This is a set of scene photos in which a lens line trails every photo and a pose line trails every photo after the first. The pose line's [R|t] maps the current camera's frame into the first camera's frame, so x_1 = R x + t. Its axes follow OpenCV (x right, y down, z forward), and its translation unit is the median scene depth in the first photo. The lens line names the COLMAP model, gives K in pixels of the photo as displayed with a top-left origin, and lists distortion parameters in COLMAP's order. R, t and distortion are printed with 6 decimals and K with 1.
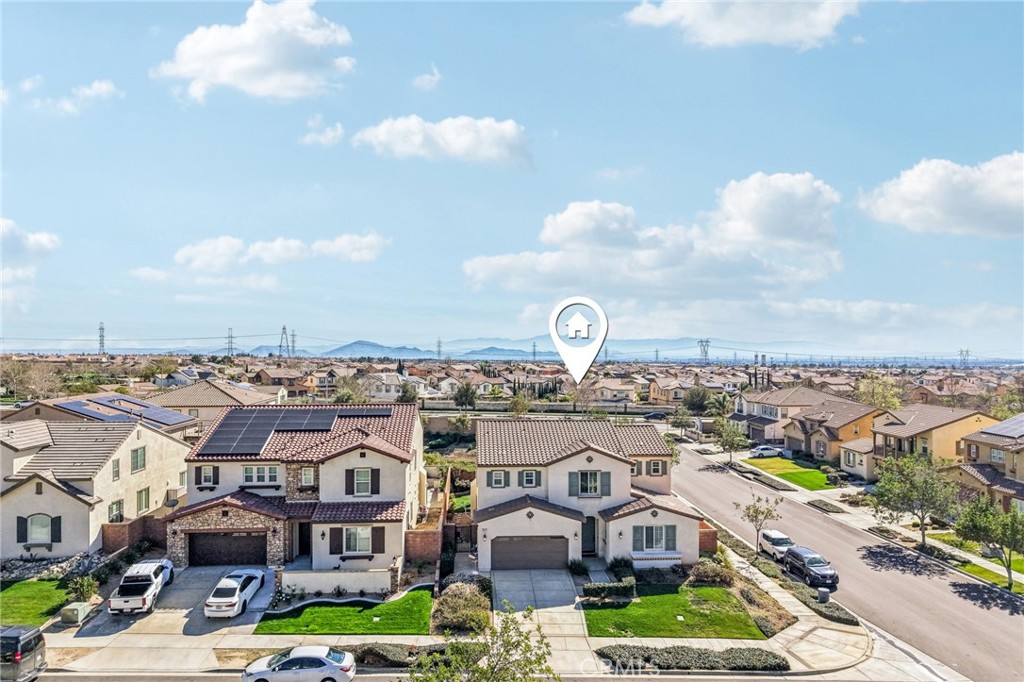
lens RADIAL K [[669.3, 0, 512.0], [0, 669.3, 341.0], [0, 0, 1]] dist [0.000381, -0.001963]
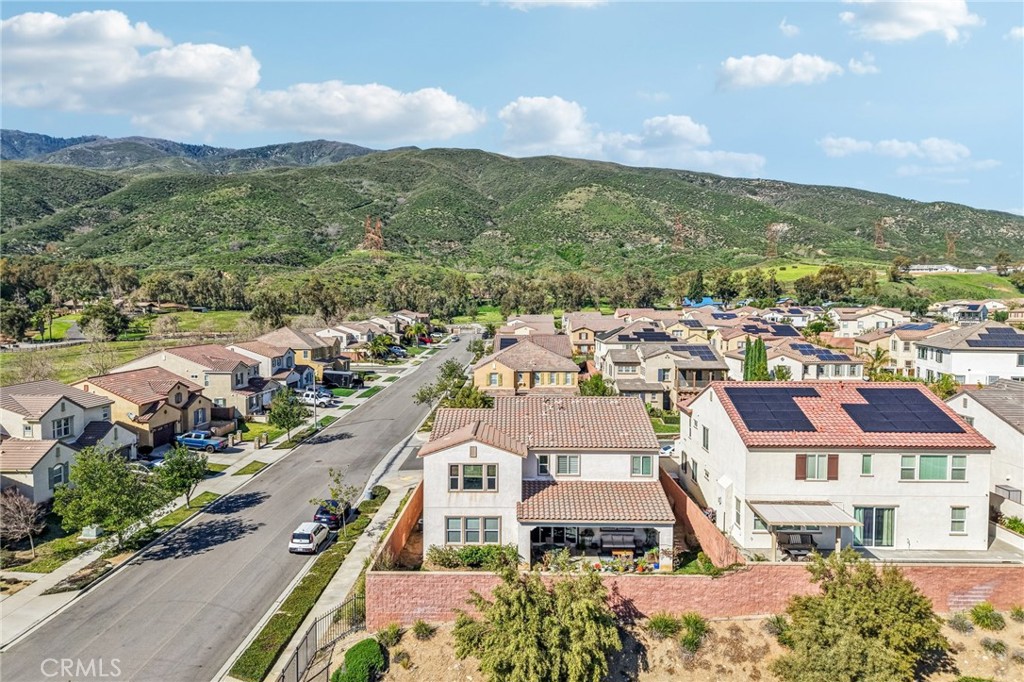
lens RADIAL K [[669.3, 0, 512.0], [0, 669.3, 341.0], [0, 0, 1]] dist [0.000381, -0.001963]
pose [[-0.997949, -0.013515, 0.062565, 0.092118], [-0.011065, 0.999165, 0.039335, 0.009075], [-0.063044, 0.038562, -0.997265, 2.027776]]
